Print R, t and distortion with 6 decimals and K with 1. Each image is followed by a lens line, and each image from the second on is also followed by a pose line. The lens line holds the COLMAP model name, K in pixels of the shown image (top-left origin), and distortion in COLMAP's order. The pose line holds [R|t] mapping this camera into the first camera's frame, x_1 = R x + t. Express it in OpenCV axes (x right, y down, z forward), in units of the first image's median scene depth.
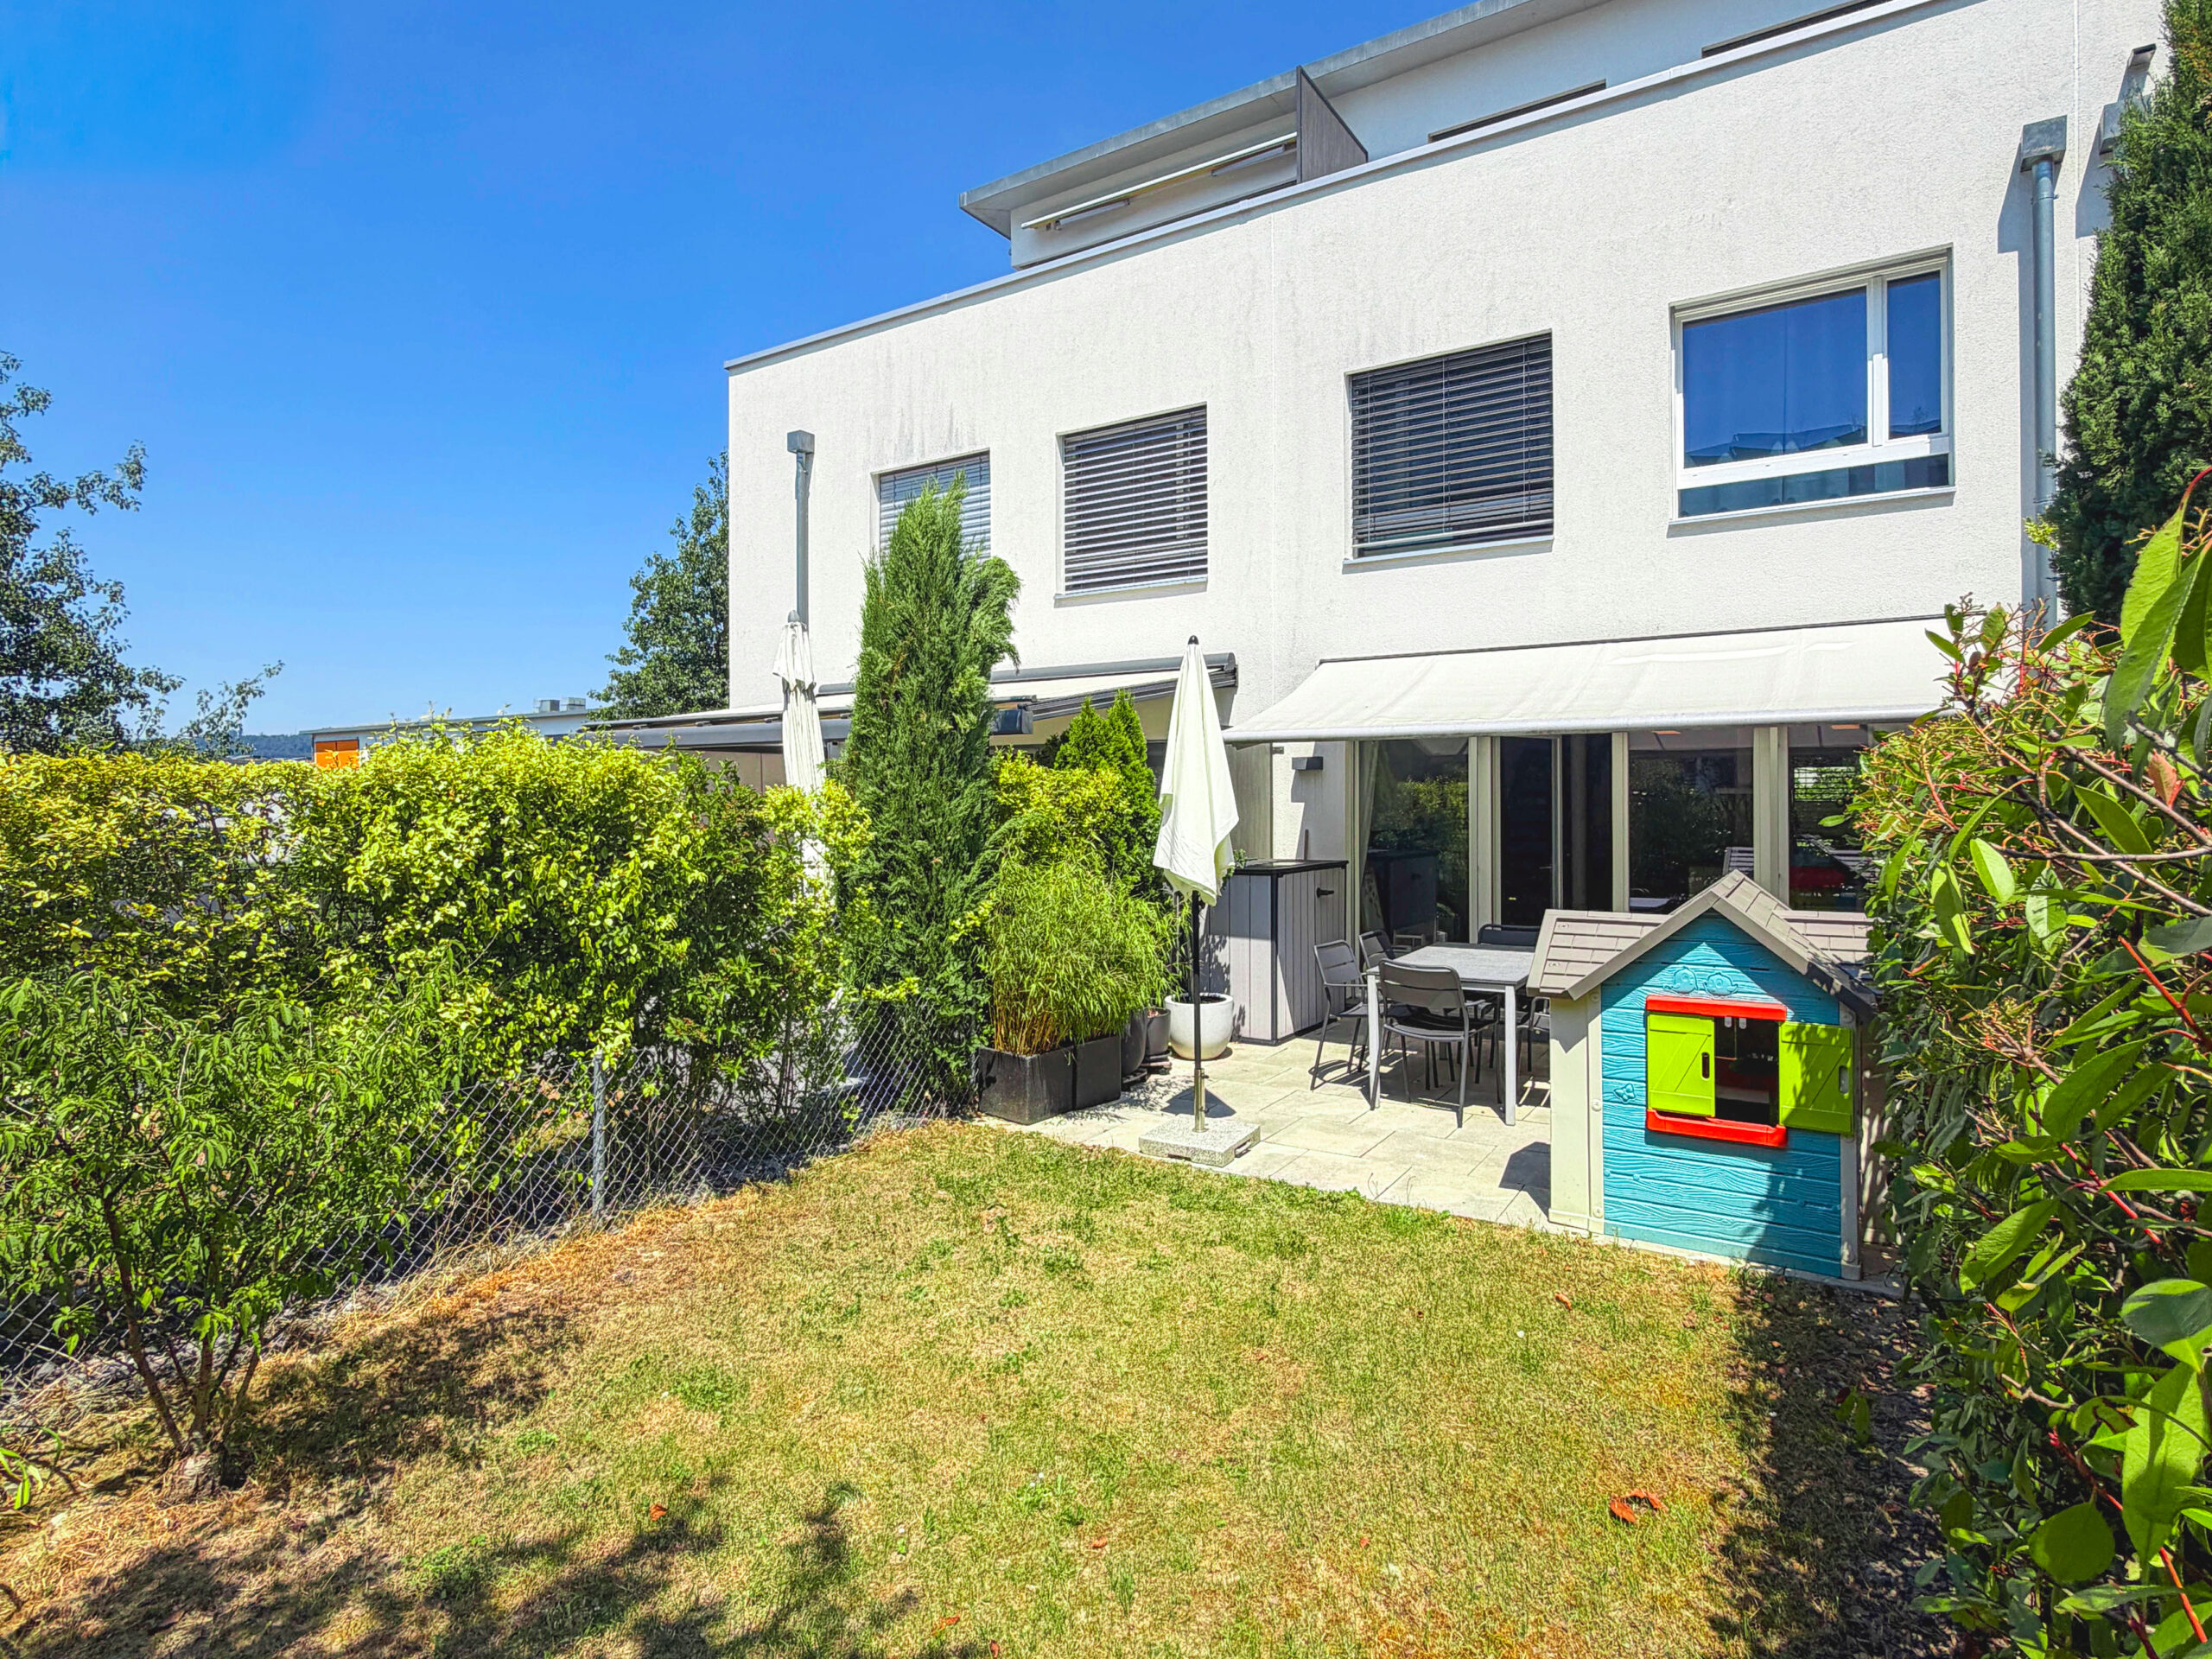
lens RADIAL K [[1176.4, 0, 1104.5], [0, 1176.4, 789.7], [0, 0, 1]] dist [0.001963, -0.000780]
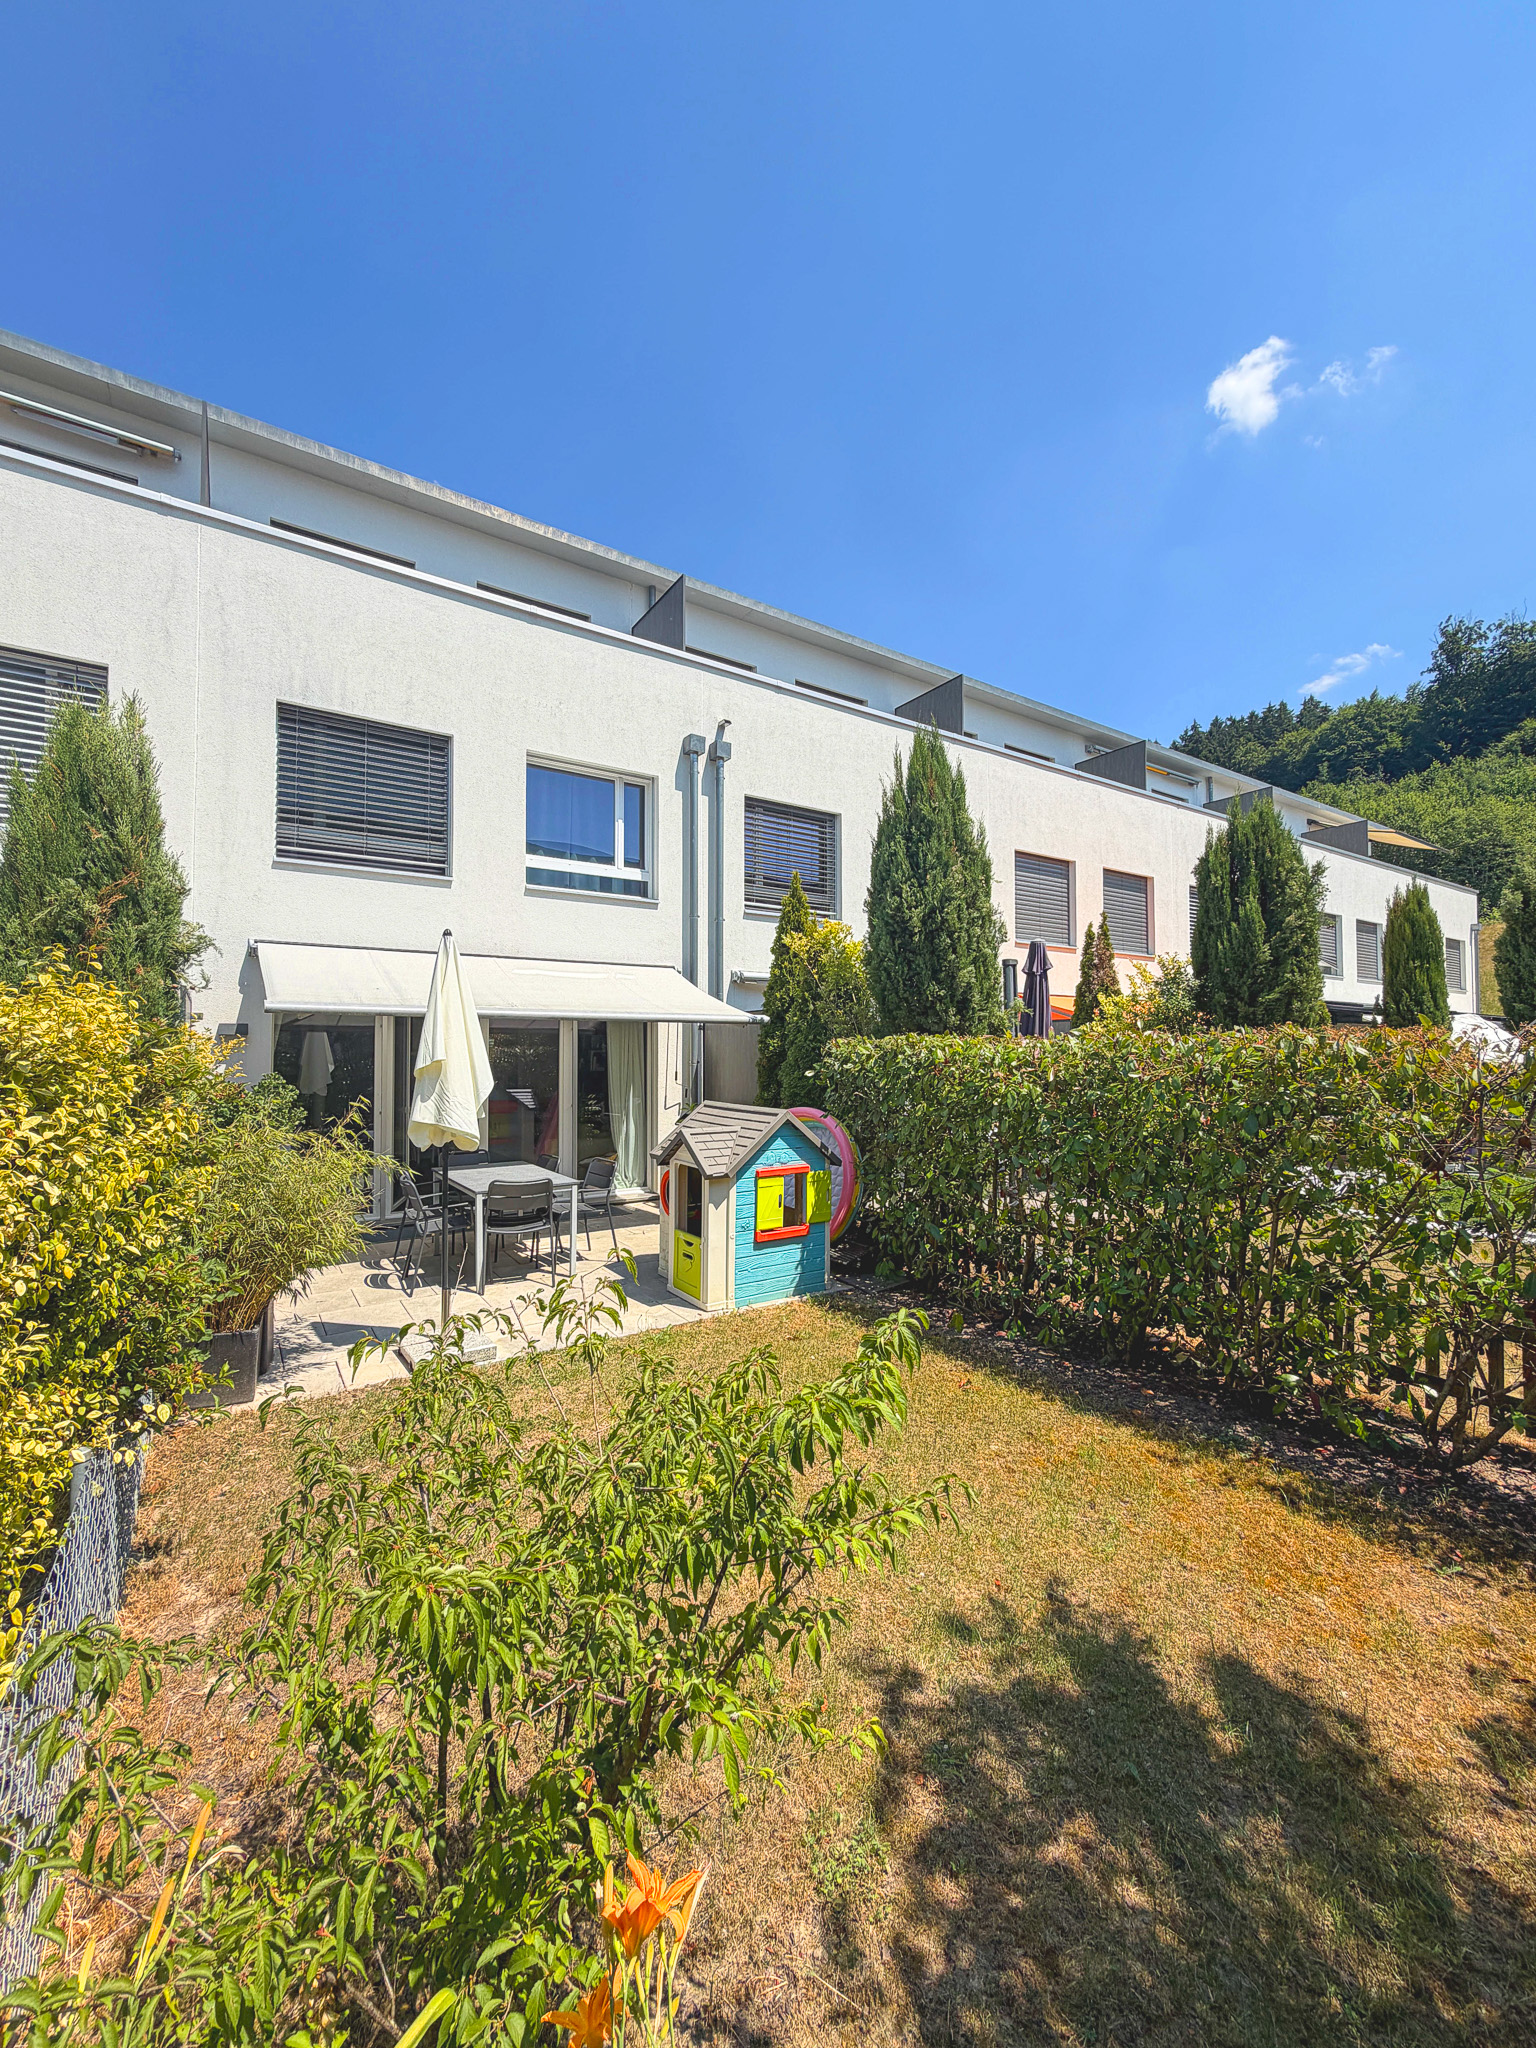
lens RADIAL K [[824.9, 0, 771.3], [0, 824.9, 1032.6], [0, 0, 1]] dist [0.001803, -0.000170]
pose [[0.400995, 0.027904, 0.915655, -0.481652], [-0.008294, 0.999606, -0.026830, -0.003964], [-0.916043, 0.003164, 0.401068, 0.303905]]
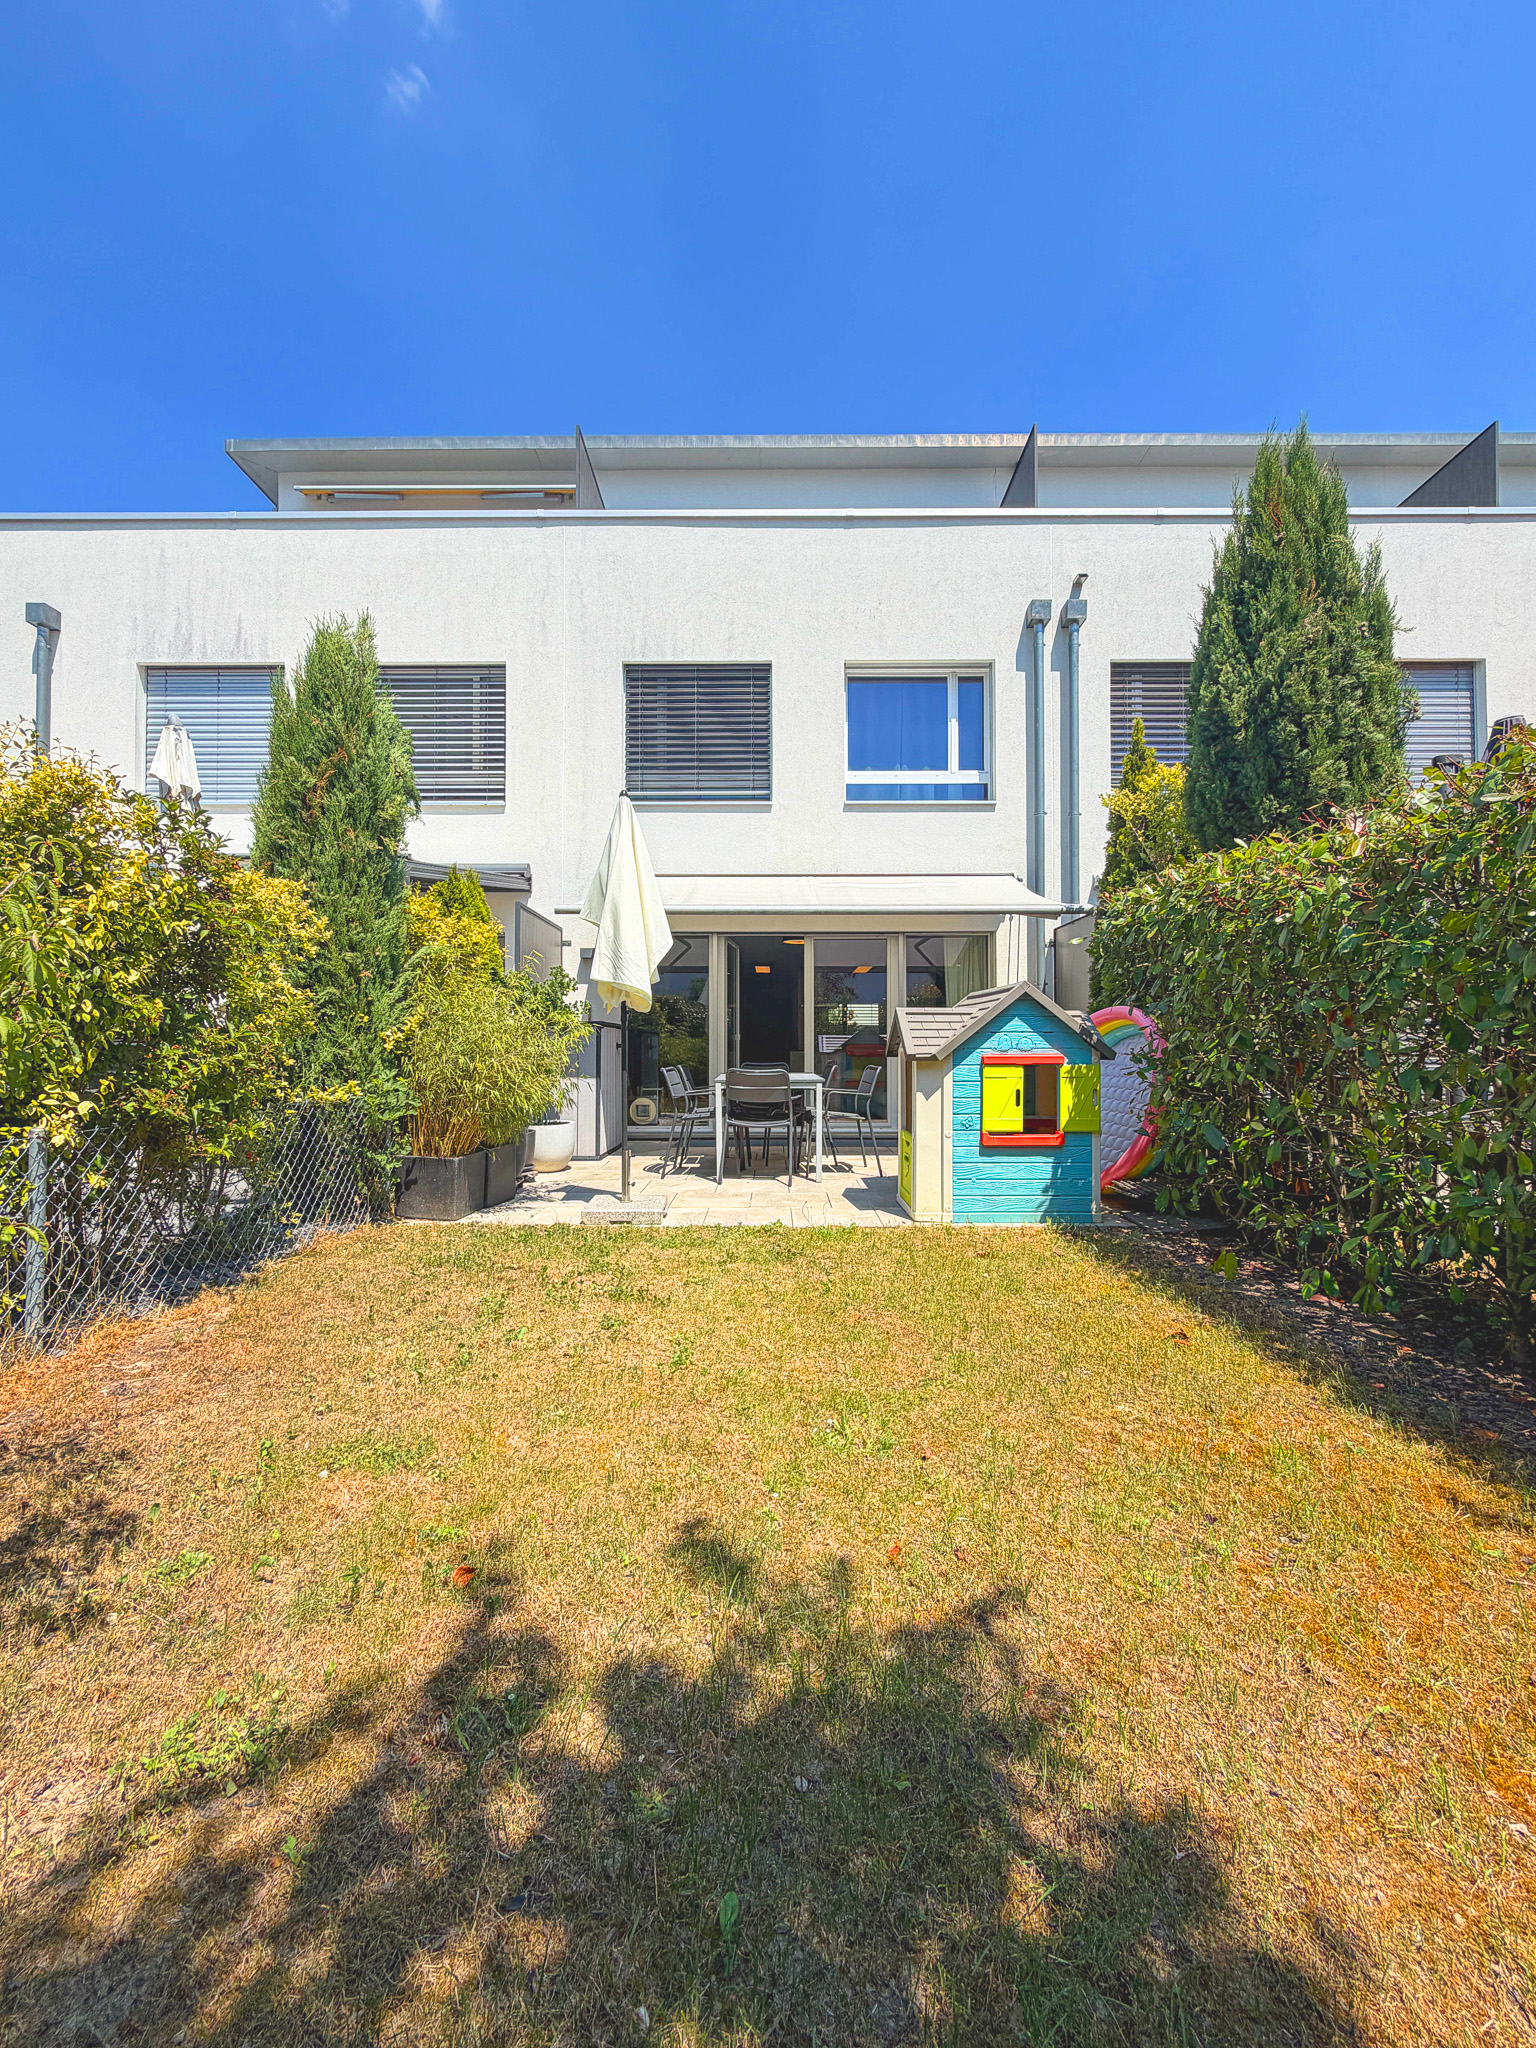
lens RADIAL K [[824.9, 0, 767.7], [0, 824.9, 1035.1], [0, 0, 1]] dist [0.001803, -0.000170]
pose [[0.843461, 0.013905, 0.537010, -0.213184], [-0.007815, 0.999877, -0.013616, 0.110563], [-0.537133, 0.007288, 0.843466, 0.181244]]
